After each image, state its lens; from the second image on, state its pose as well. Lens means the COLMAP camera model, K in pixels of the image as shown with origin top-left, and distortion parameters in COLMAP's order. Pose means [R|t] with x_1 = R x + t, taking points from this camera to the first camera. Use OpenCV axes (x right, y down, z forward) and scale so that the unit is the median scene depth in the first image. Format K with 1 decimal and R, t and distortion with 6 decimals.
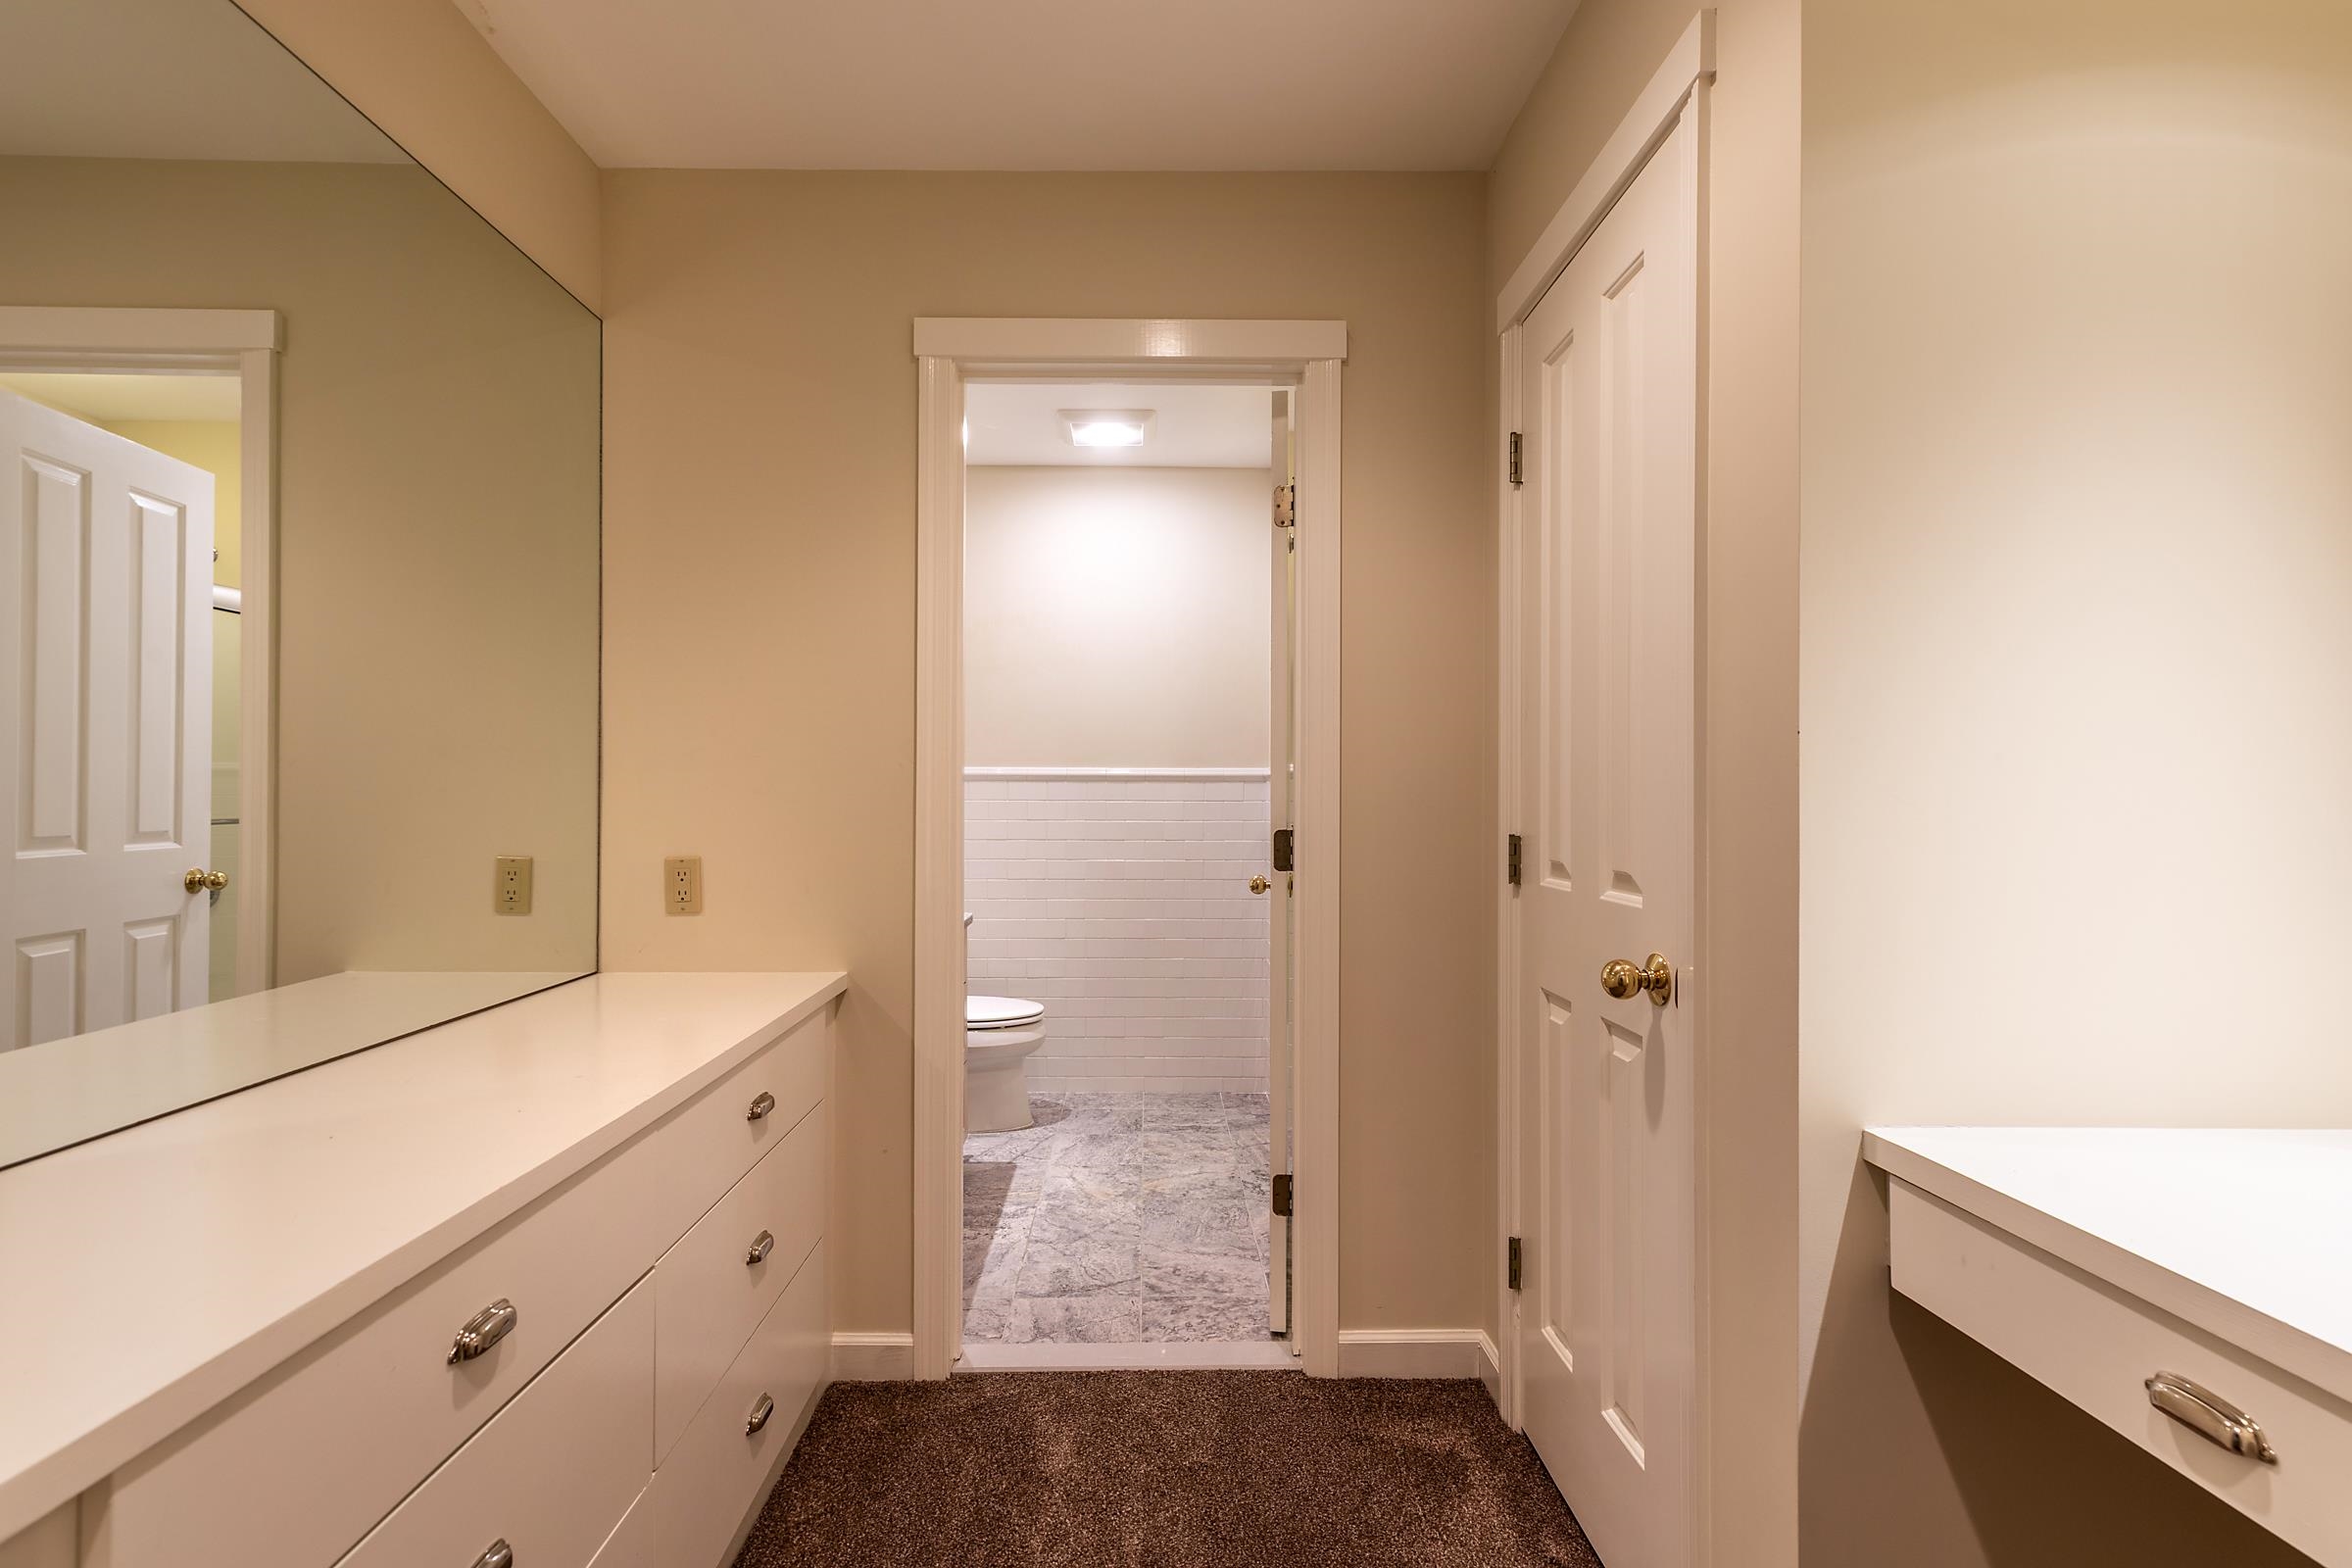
lens RADIAL K [[1073.6, 0, 1172.0], [0, 1073.6, 790.4], [0, 0, 1]] dist [0.012216, -0.000608]
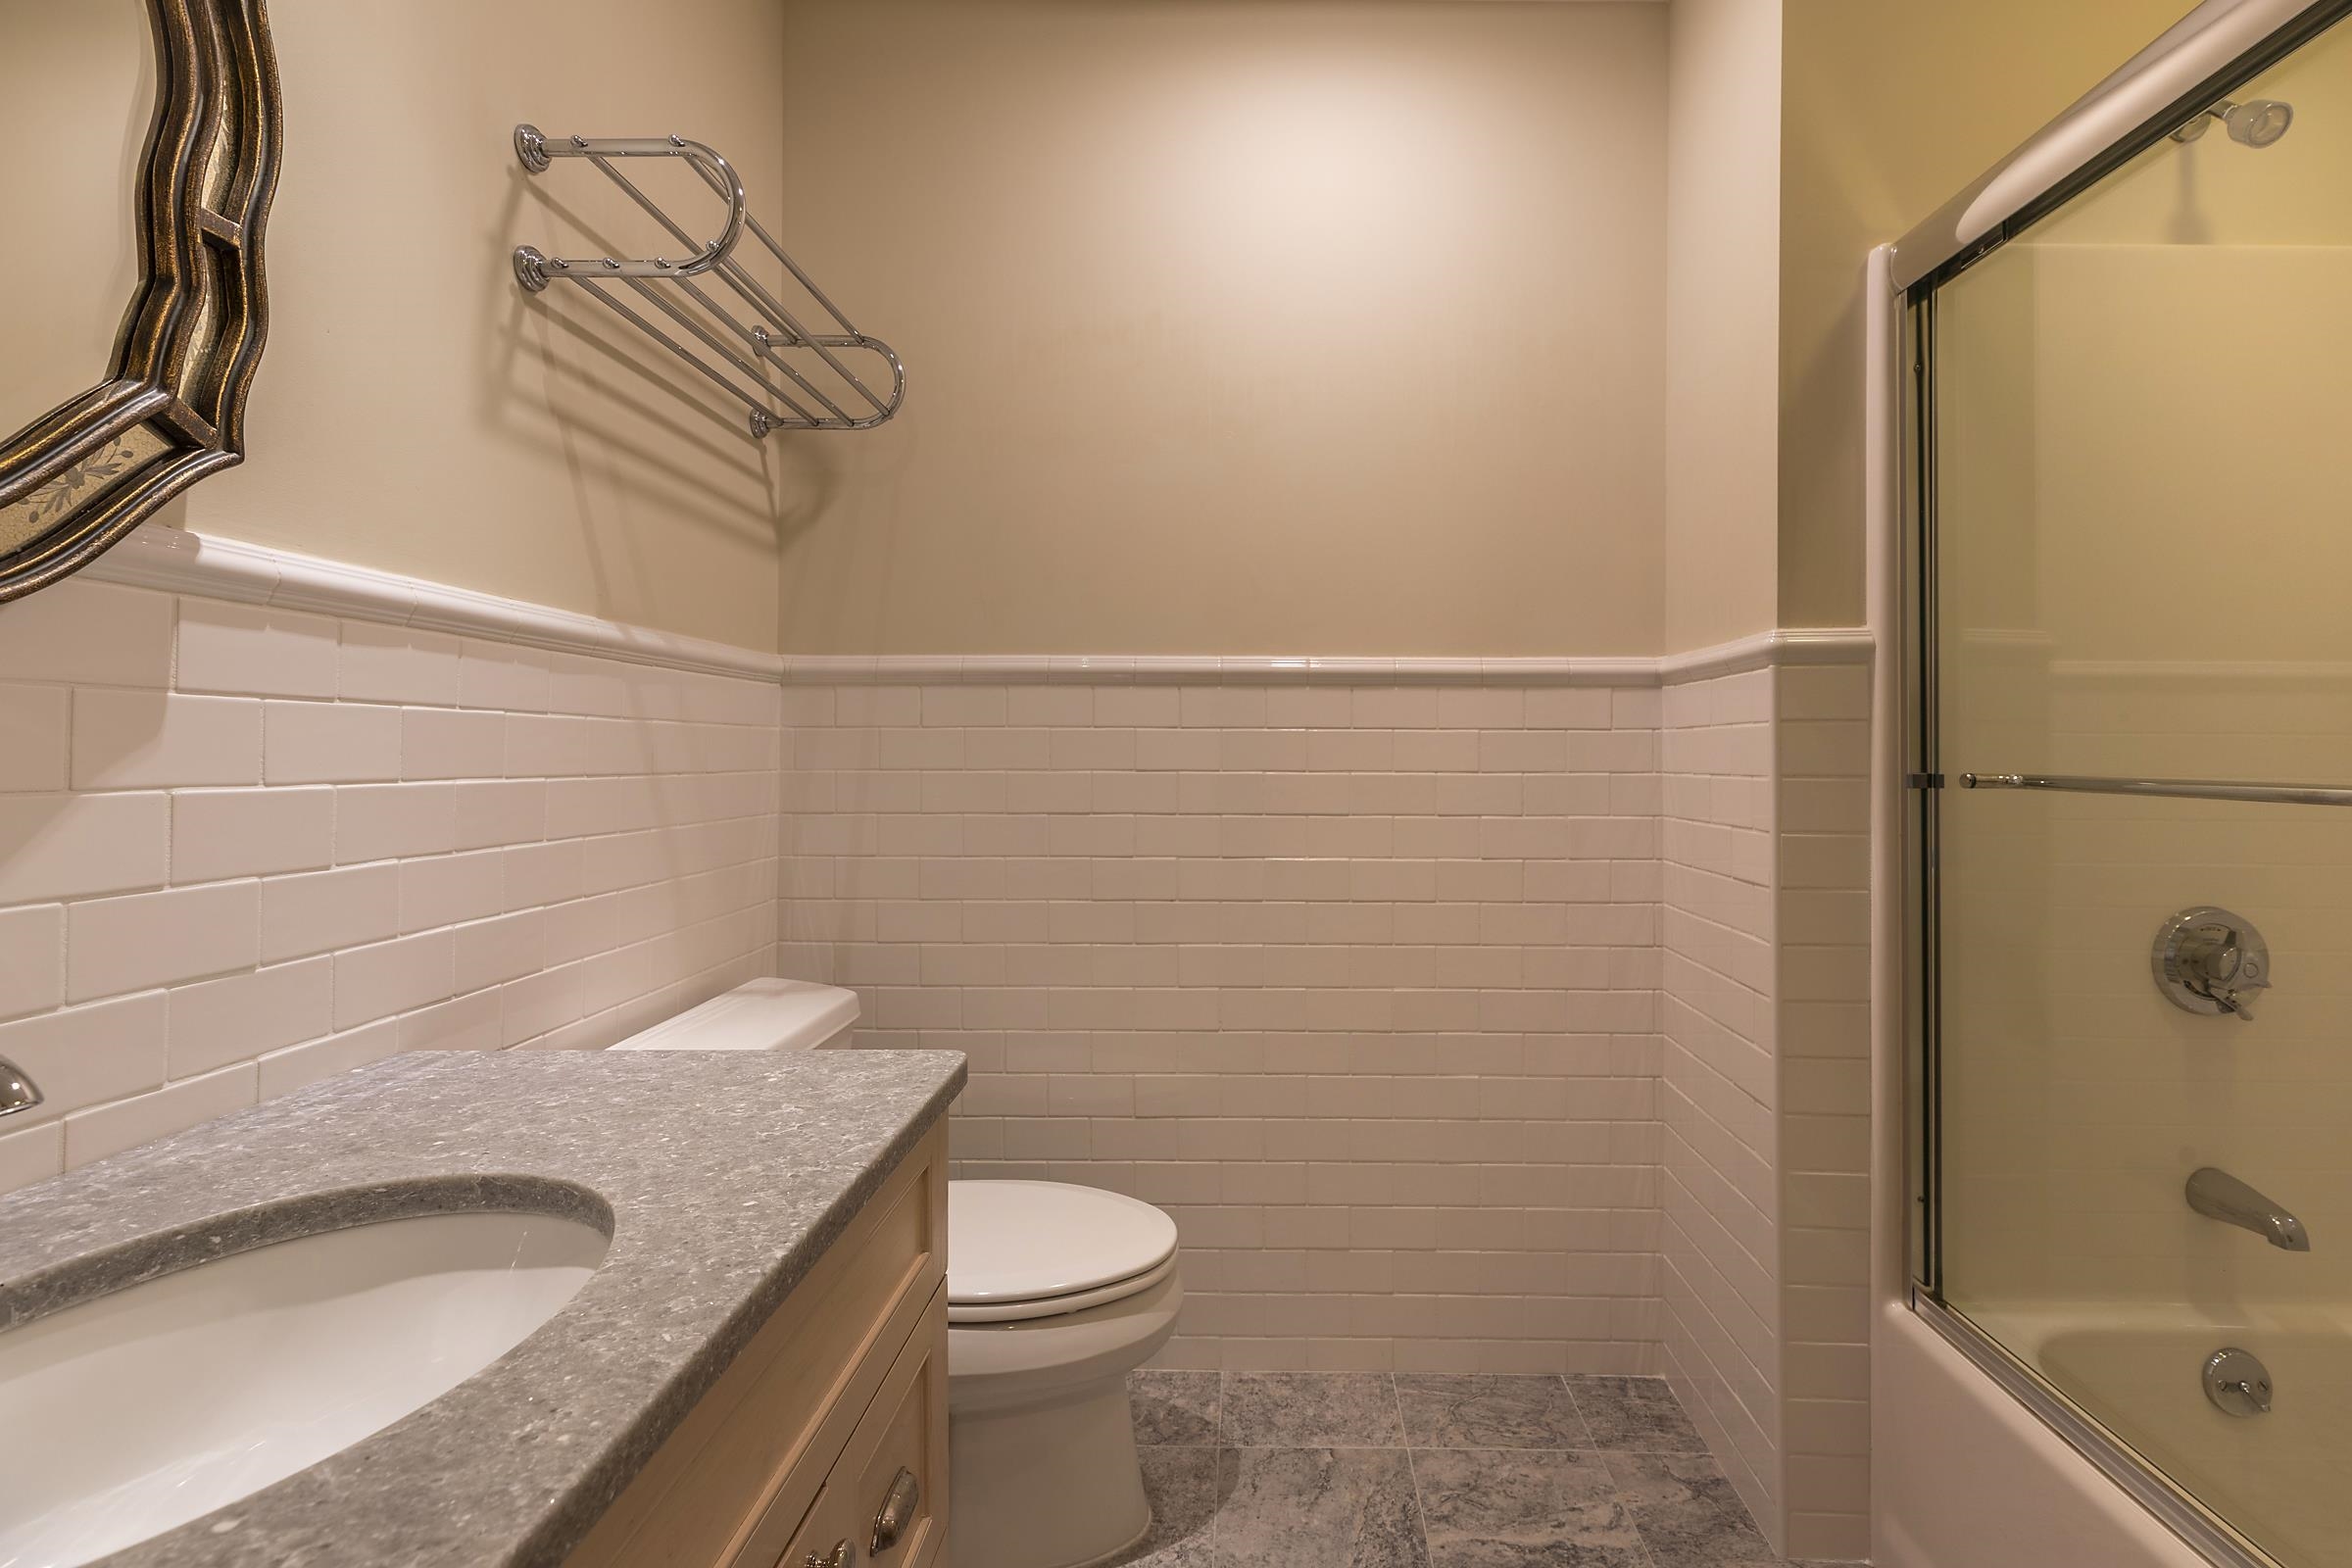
lens RADIAL K [[1073.6, 0, 1175.6], [0, 1073.6, 786.4], [0, 0, 1]] dist [0.012216, -0.000608]
pose [[0.994521, 0.001730, -0.104521, -0.074349], [-0.000822, 0.999962, 0.008732, 0.032578], [0.104532, -0.008598, 0.994484, 0.577387]]
